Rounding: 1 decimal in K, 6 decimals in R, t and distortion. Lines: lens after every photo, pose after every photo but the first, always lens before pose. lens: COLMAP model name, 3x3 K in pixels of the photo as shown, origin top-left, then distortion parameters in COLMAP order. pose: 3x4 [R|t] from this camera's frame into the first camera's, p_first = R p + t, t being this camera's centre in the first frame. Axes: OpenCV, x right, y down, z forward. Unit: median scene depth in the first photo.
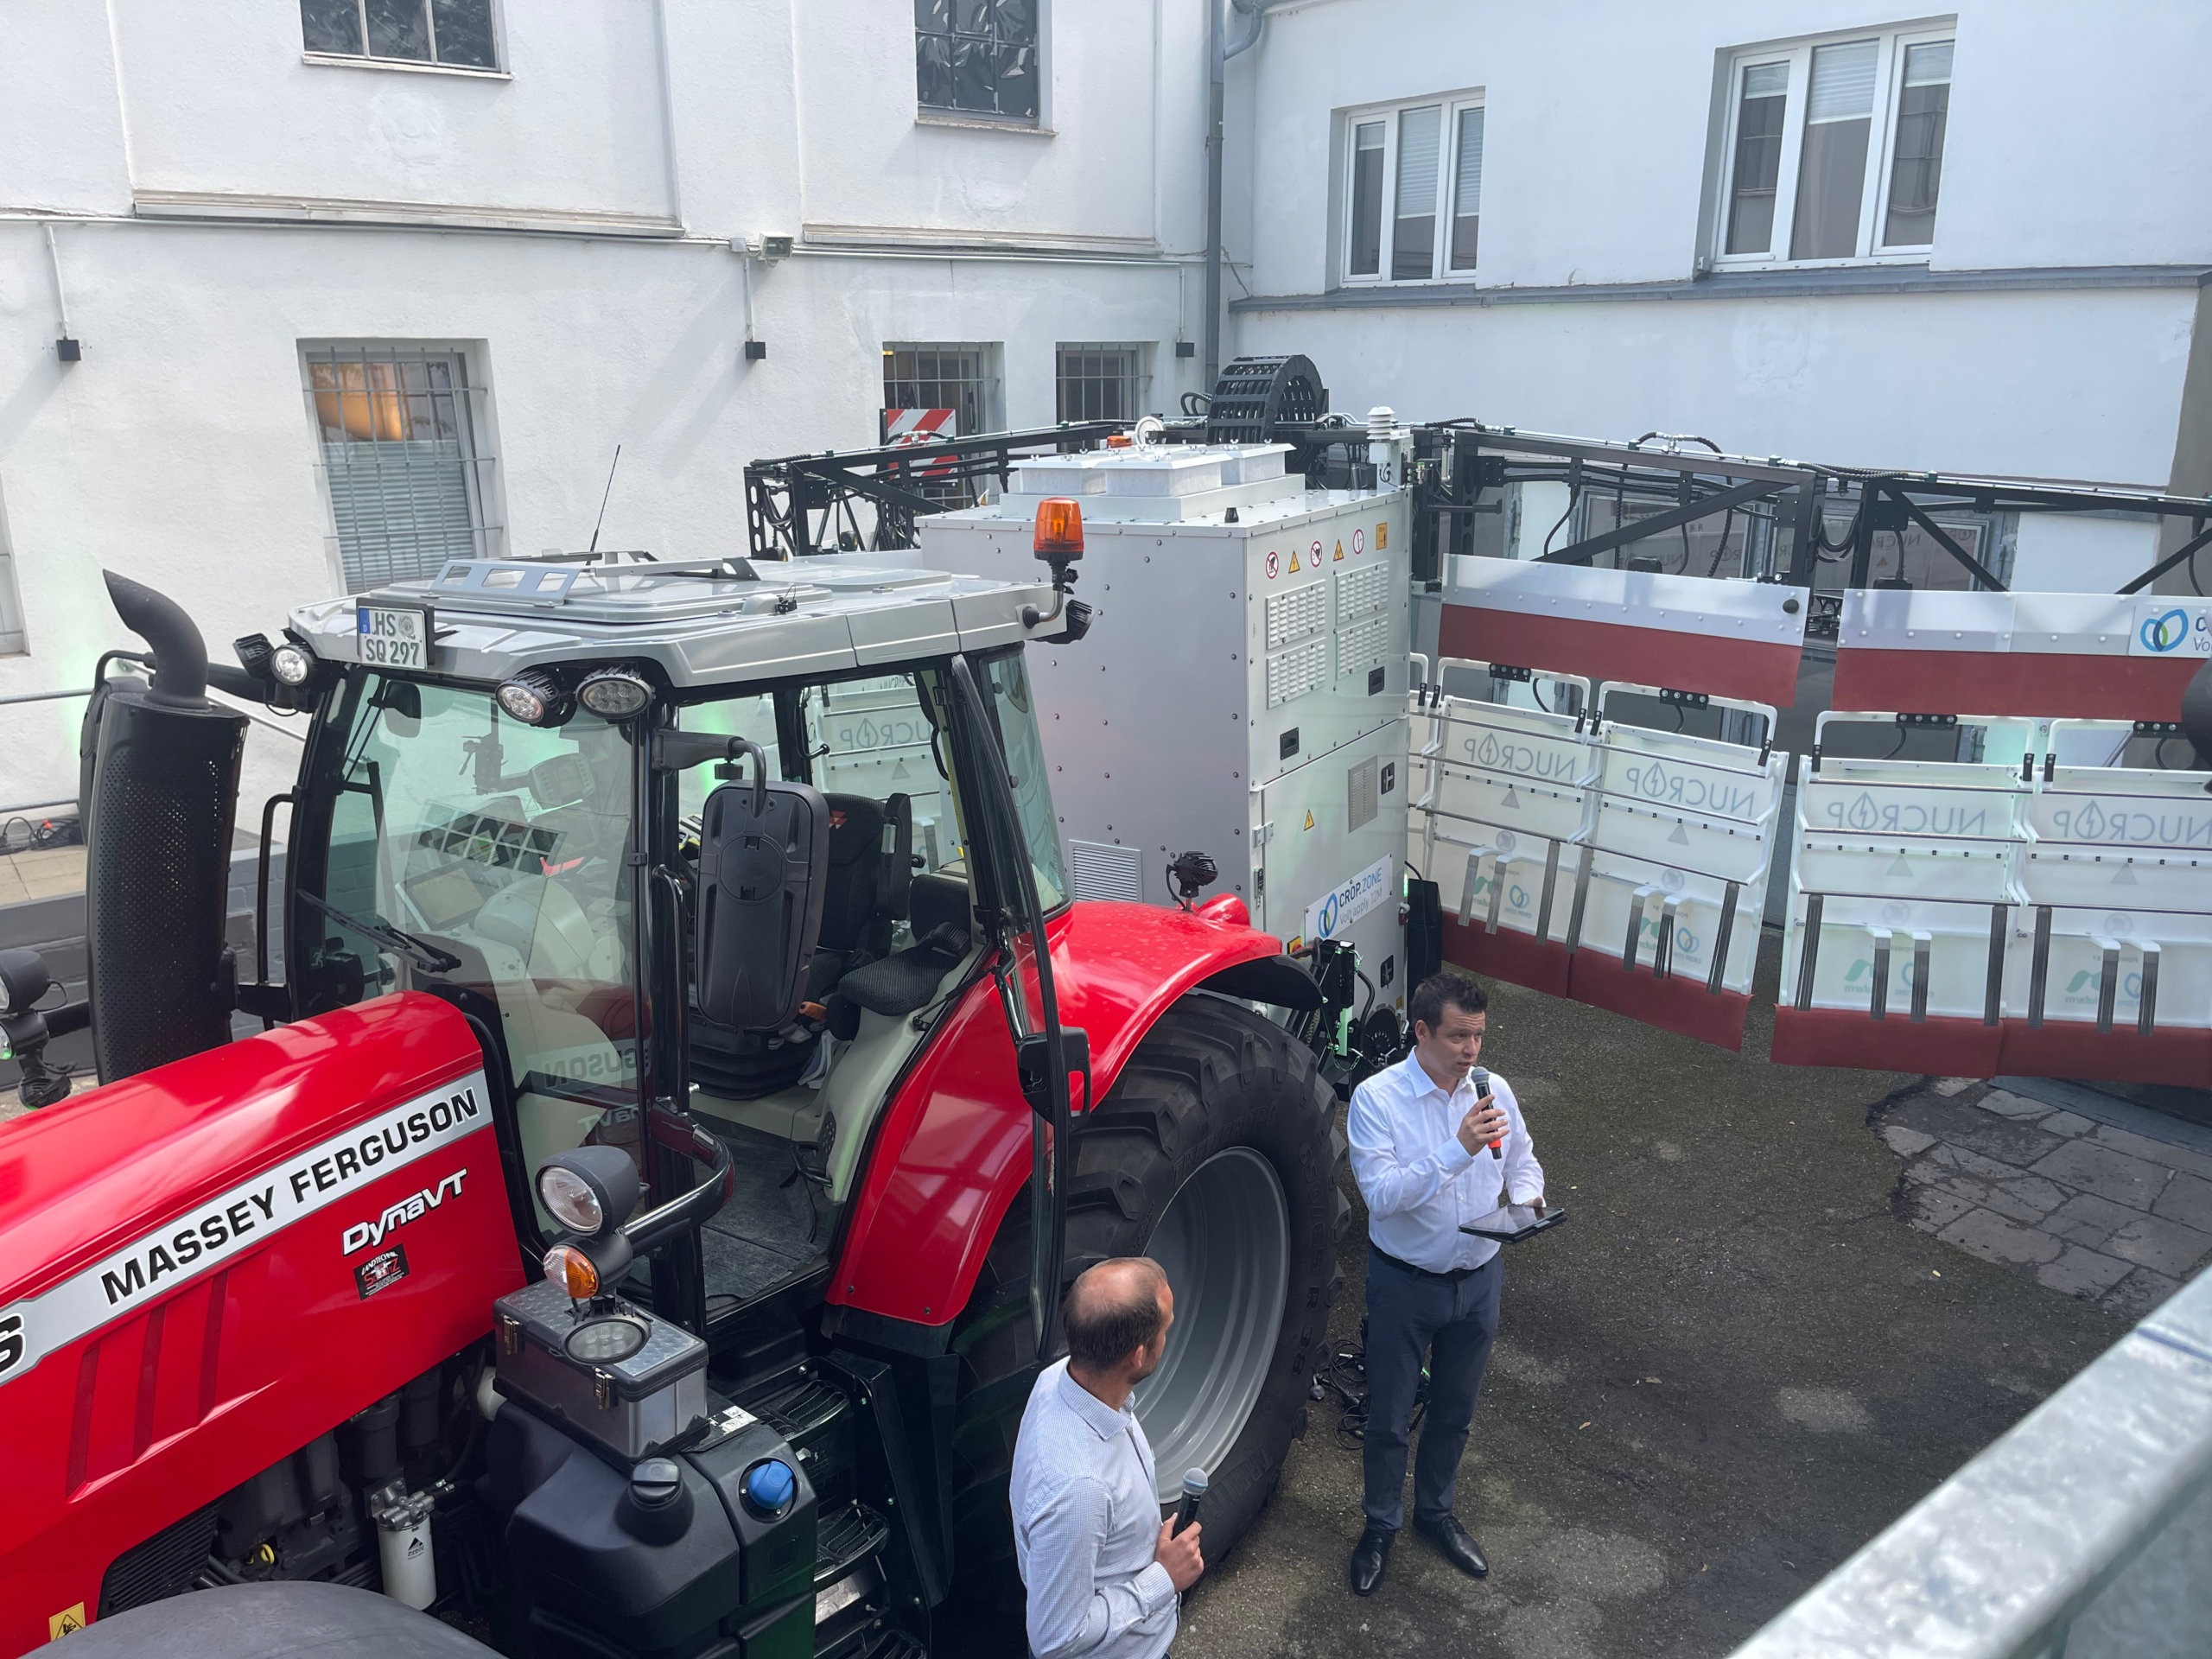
lens RADIAL K [[1649.2, 0, 1134.3], [0, 1649.2, 839.7], [0, 0, 1]] dist [0.061361, -0.076218]
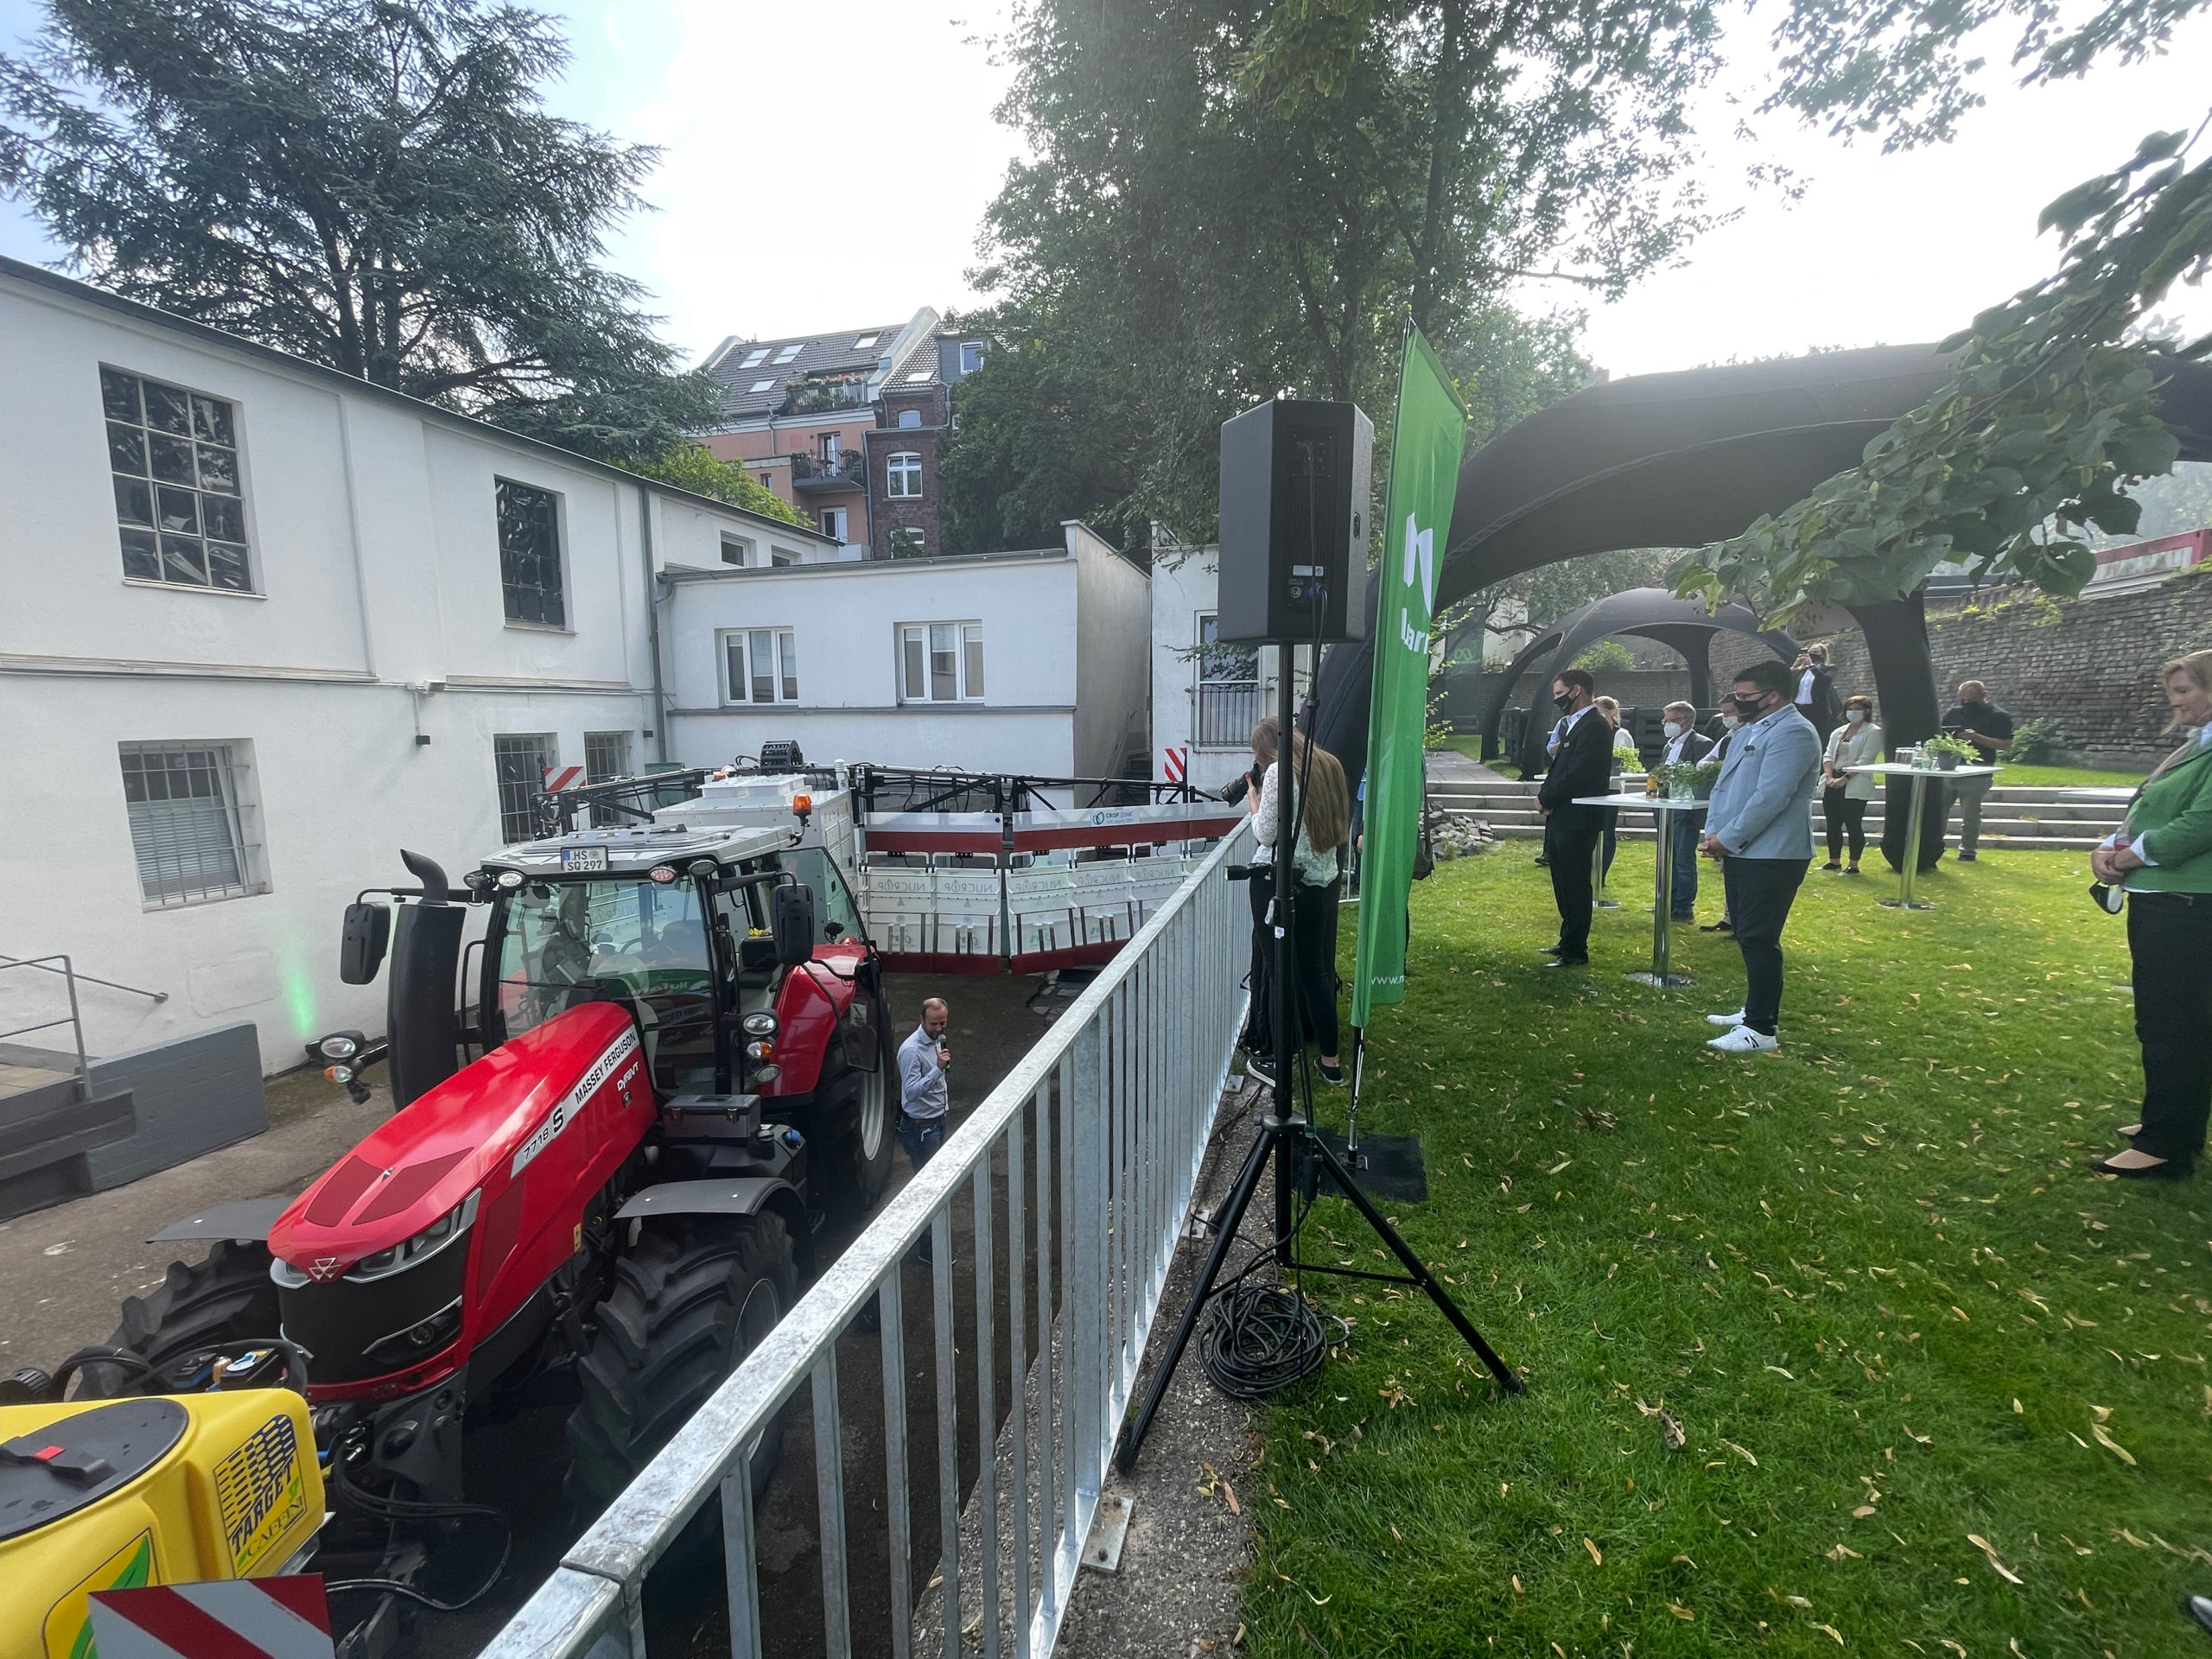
lens RADIAL K [[893.2, 0, 1116.3], [0, 893.2, 826.1], [0, 0, 1]] dist [-0.005318, -0.000143]
pose [[0.787450, -0.078251, 0.611391, -0.364268], [0.181095, 0.977503, -0.108135, 0.072378], [-0.589175, 0.195871, 0.783905, -0.334364]]
